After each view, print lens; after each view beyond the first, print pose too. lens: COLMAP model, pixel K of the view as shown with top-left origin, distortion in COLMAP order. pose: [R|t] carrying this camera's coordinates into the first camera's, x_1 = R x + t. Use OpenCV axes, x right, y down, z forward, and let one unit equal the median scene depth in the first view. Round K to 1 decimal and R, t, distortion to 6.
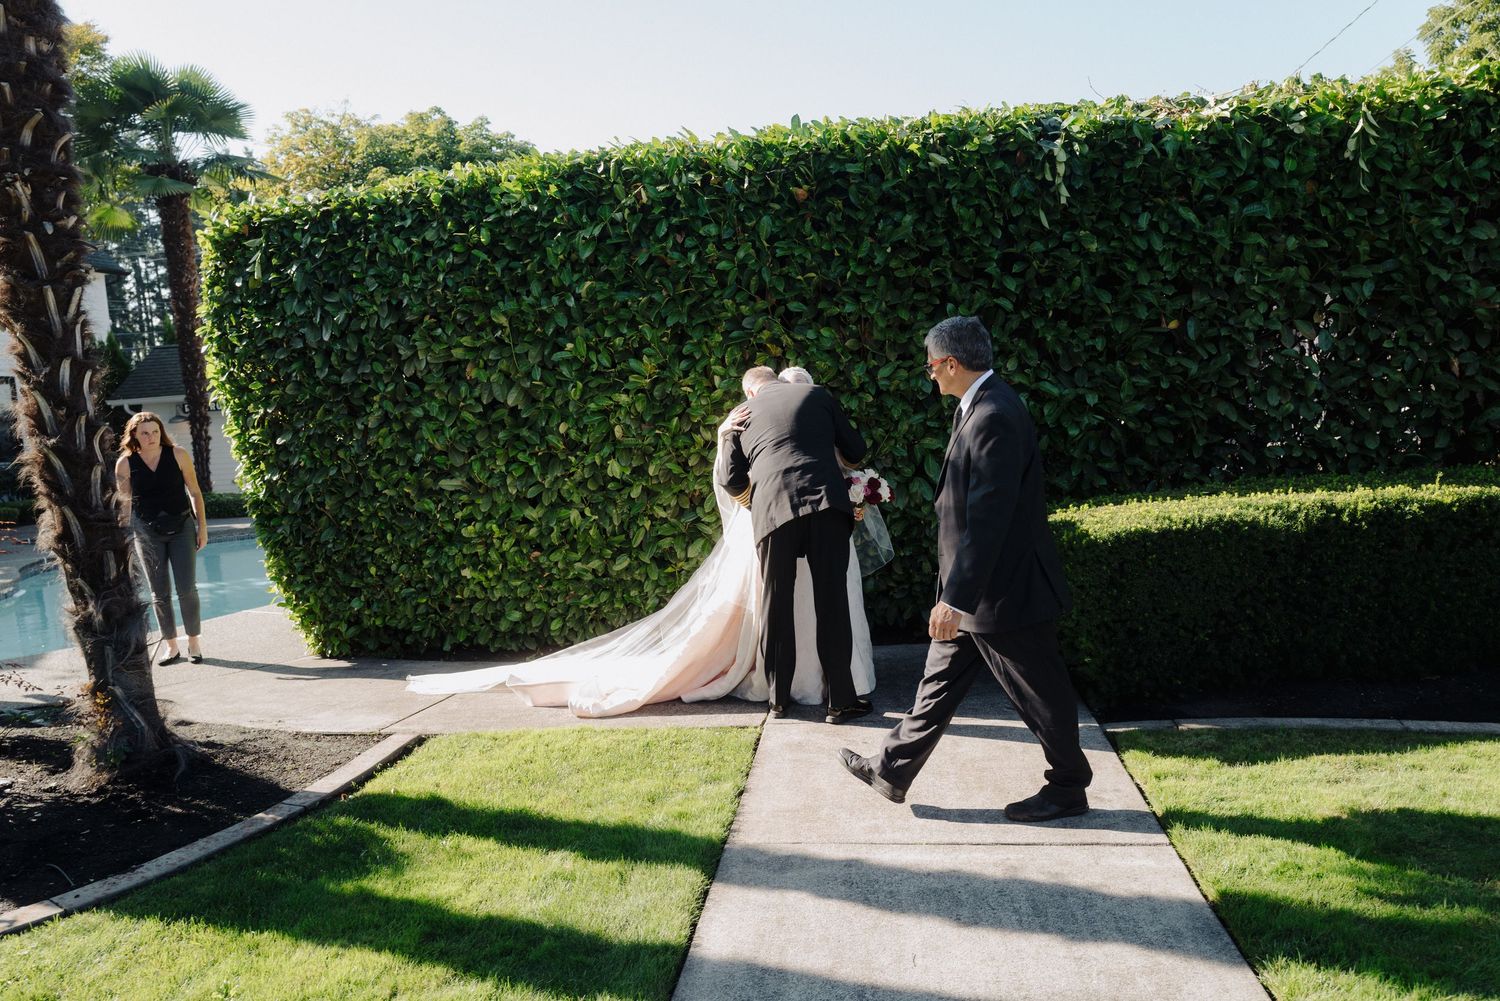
lens RADIAL K [[1145.6, 0, 750.7], [0, 1145.6, 500.7], [0, 0, 1]] dist [-0.029846, 0.048108]
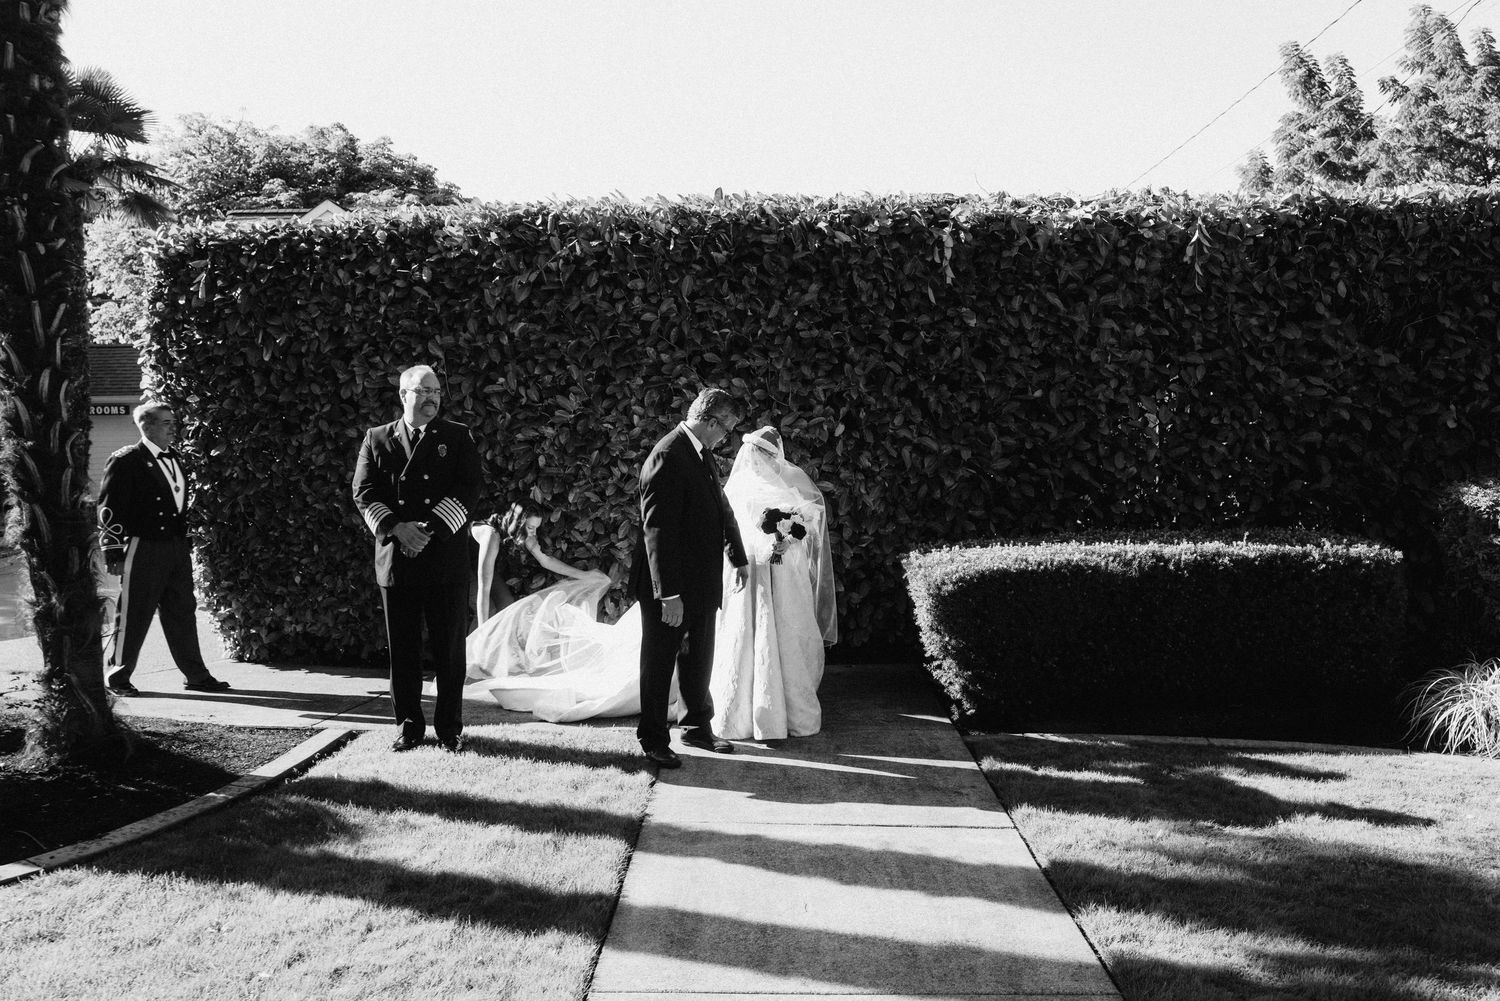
lens RADIAL K [[1145.6, 0, 750.7], [0, 1145.6, 500.7], [0, 0, 1]] dist [-0.029846, 0.048108]
pose [[0.993354, 0.049069, 0.104114, -0.031818], [-0.045824, 0.998393, -0.033343, 0.005062], [-0.105583, 0.028351, 0.994006, -0.110923]]
